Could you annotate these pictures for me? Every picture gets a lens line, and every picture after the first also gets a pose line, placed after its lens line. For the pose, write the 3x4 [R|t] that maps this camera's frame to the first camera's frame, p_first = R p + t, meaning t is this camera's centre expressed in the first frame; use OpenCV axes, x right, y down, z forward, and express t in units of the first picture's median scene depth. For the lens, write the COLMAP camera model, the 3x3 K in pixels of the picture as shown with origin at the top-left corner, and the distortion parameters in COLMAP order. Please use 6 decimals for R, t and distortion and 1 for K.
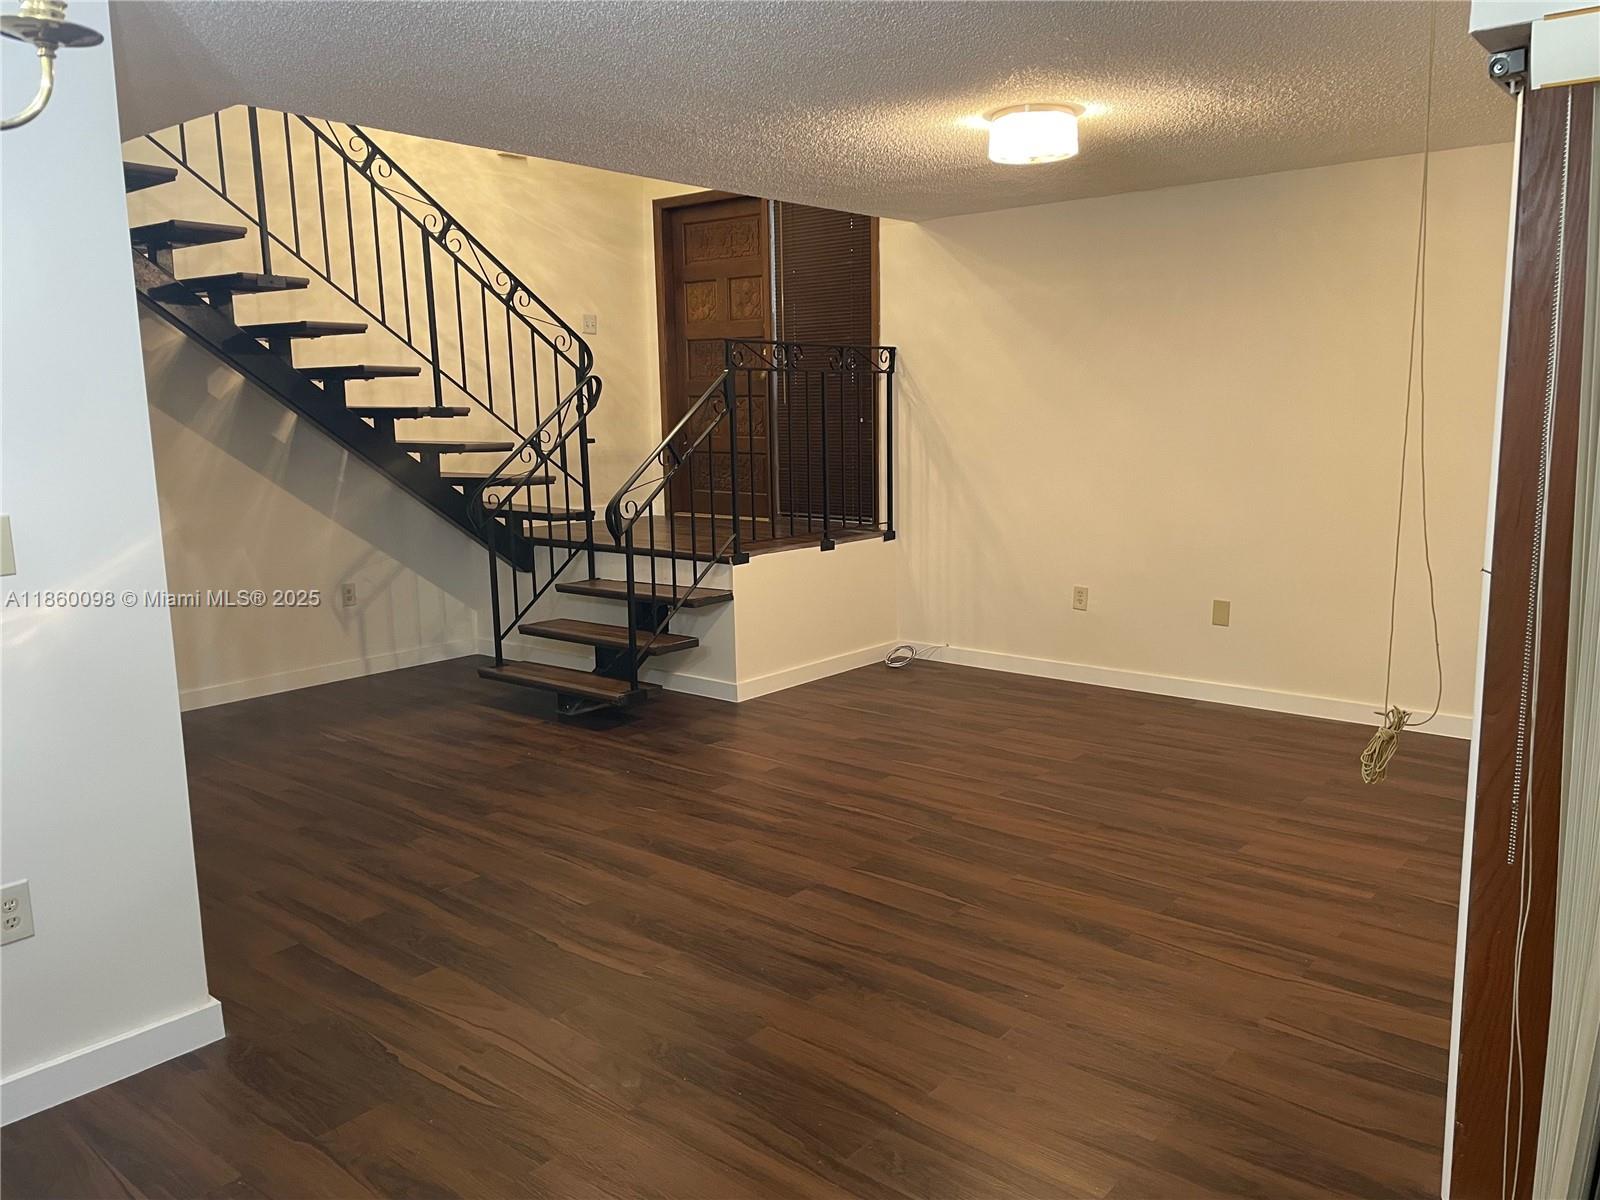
lens RADIAL K [[1207.0, 0, 782.8], [0, 1207.0, 589.8], [0, 0, 1]] dist [0.109630, -0.115942]
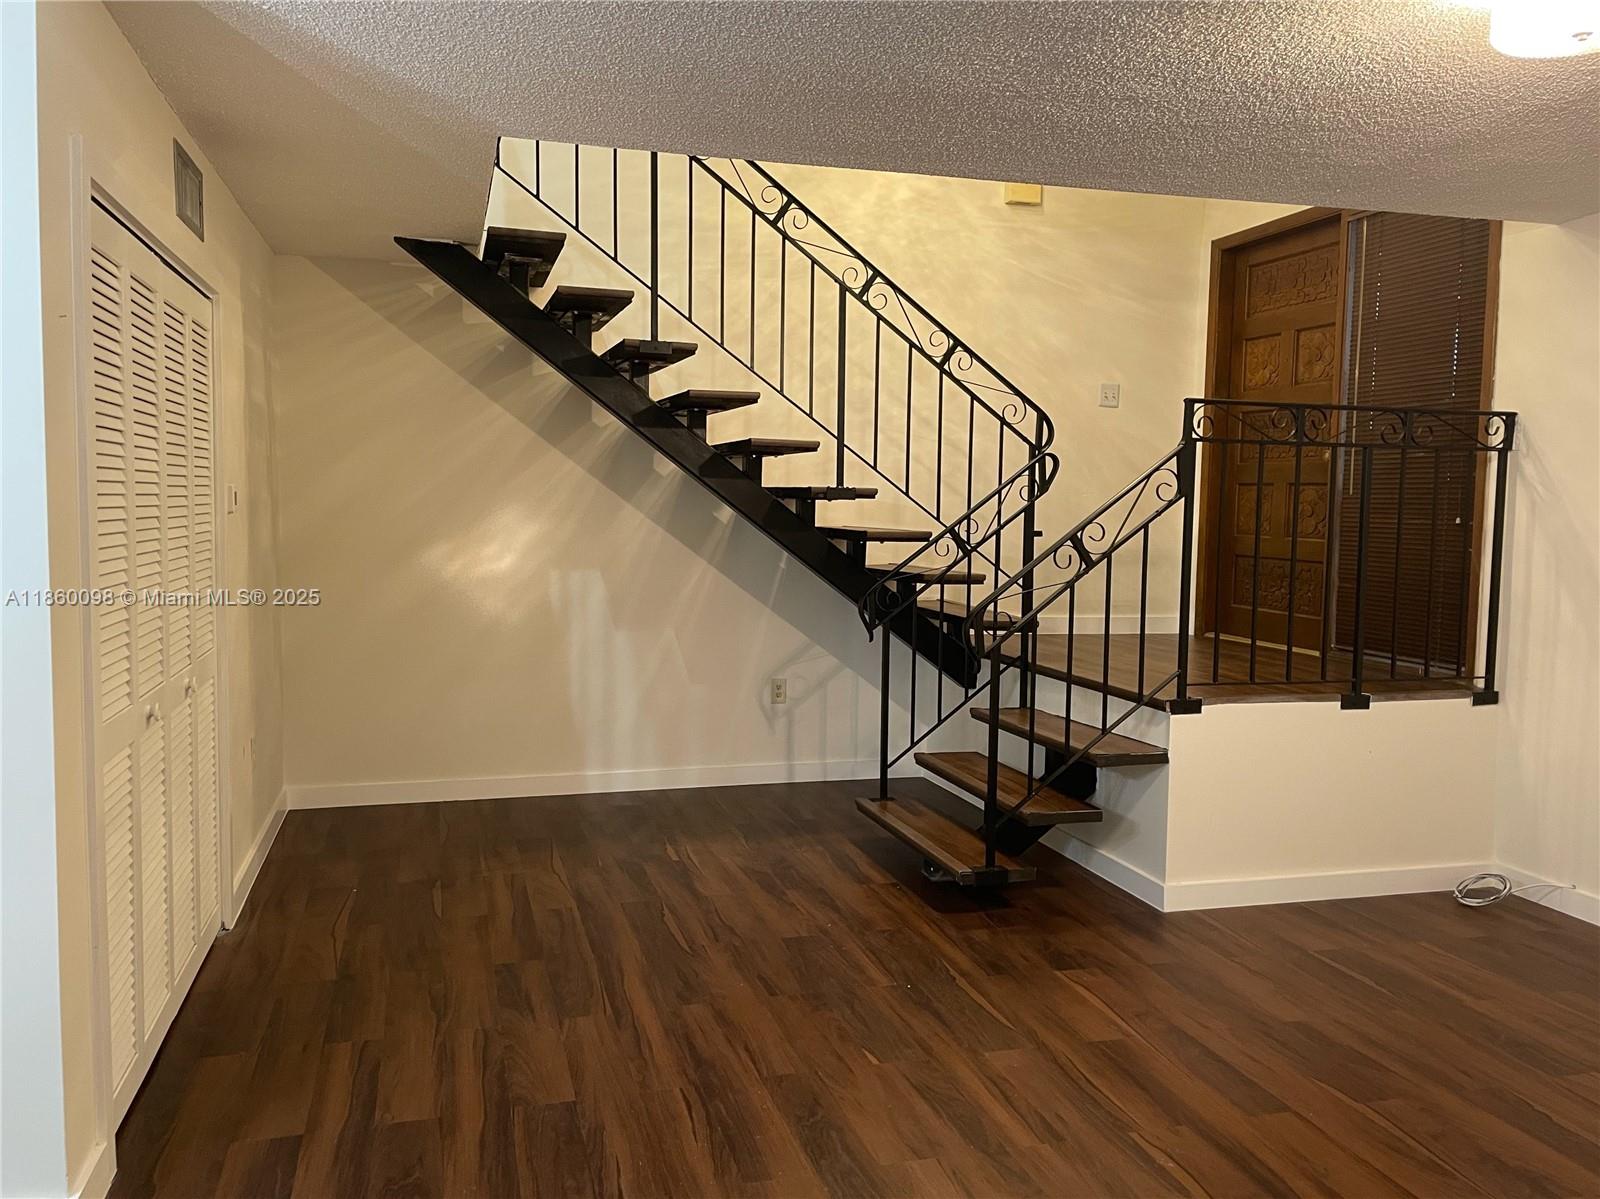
lens RADIAL K [[1207.0, 0, 782.8], [0, 1207.0, 589.3], [0, 0, 1]] dist [0.109630, -0.115942]
pose [[0.829064, 0.069157, -0.554860, 0.159540], [-0.113206, 0.992532, -0.045443, -0.034336], [0.547573, 0.100489, 0.830702, 0.271876]]
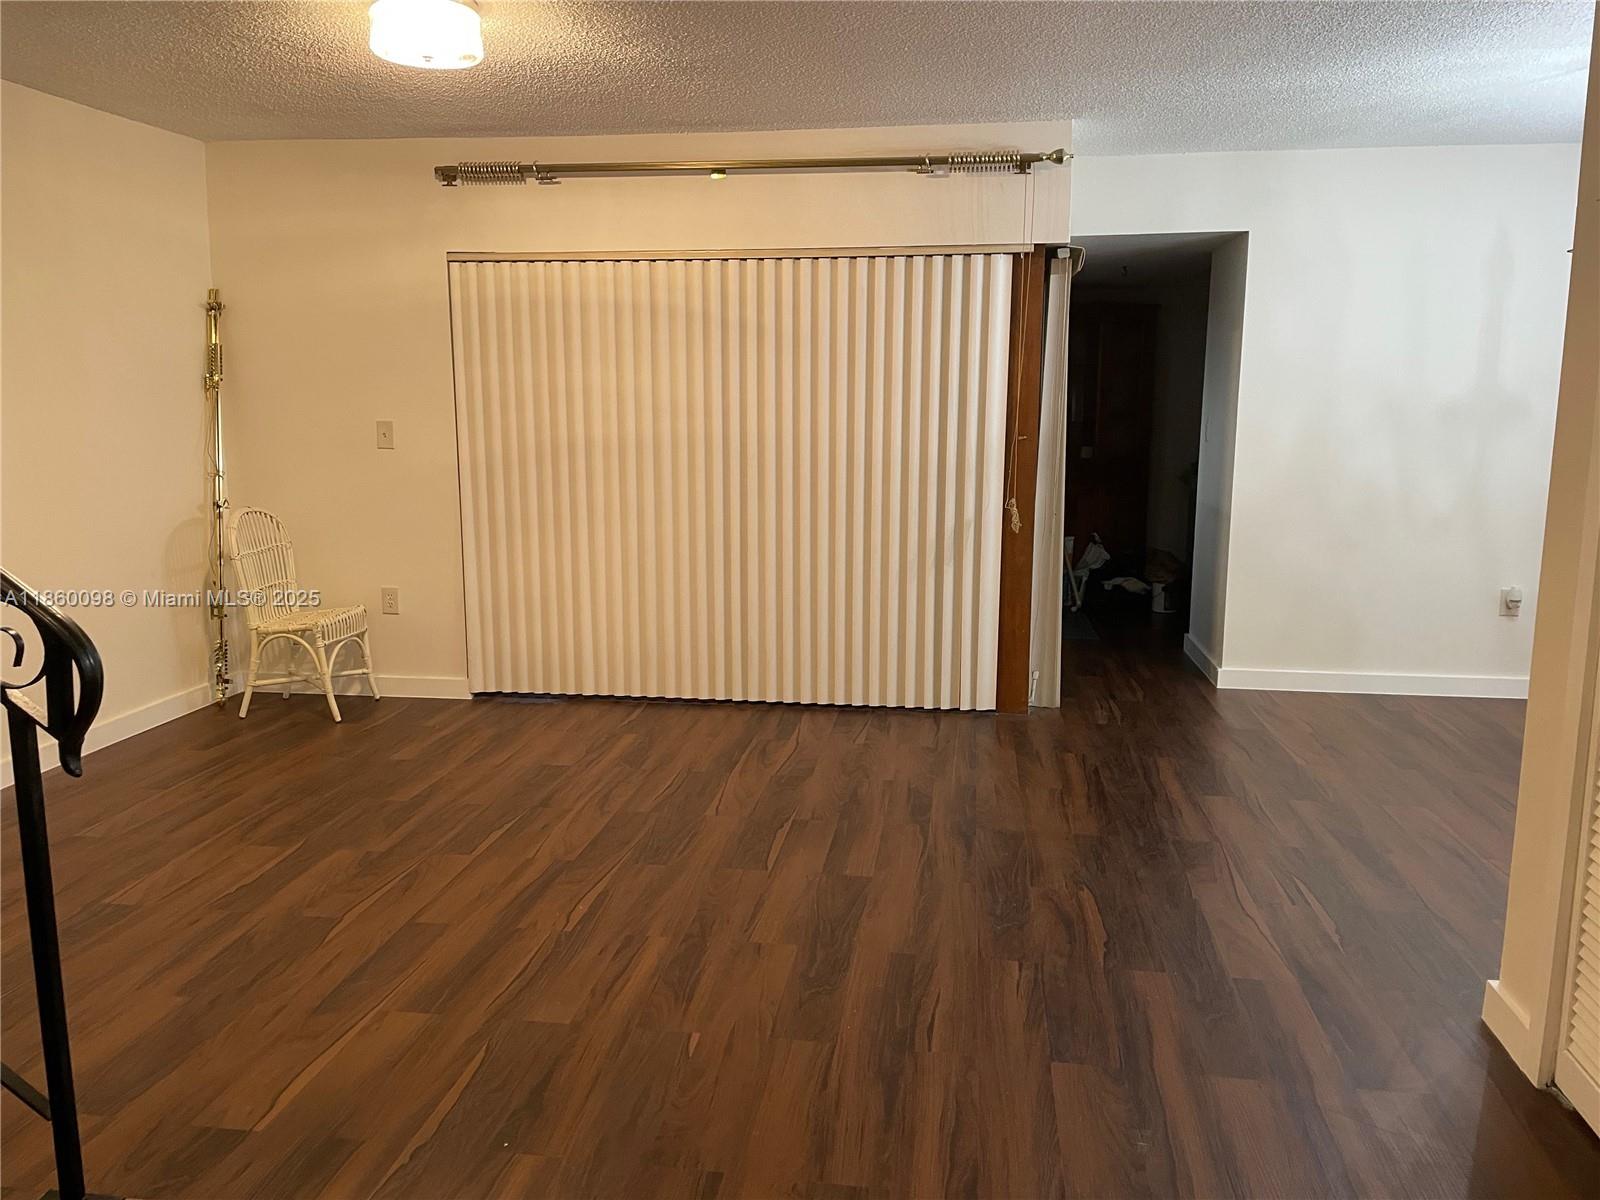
lens RADIAL K [[1216.4, 0, 829.6], [0, 1216.4, 604.8], [0, 0, 1]] dist [0.087218, -0.119067]
pose [[-0.551675, -0.126010, 0.824486, -0.444935], [0.138123, 0.961070, 0.239305, -0.110309], [-0.822543, 0.245899, -0.512793, 0.885022]]
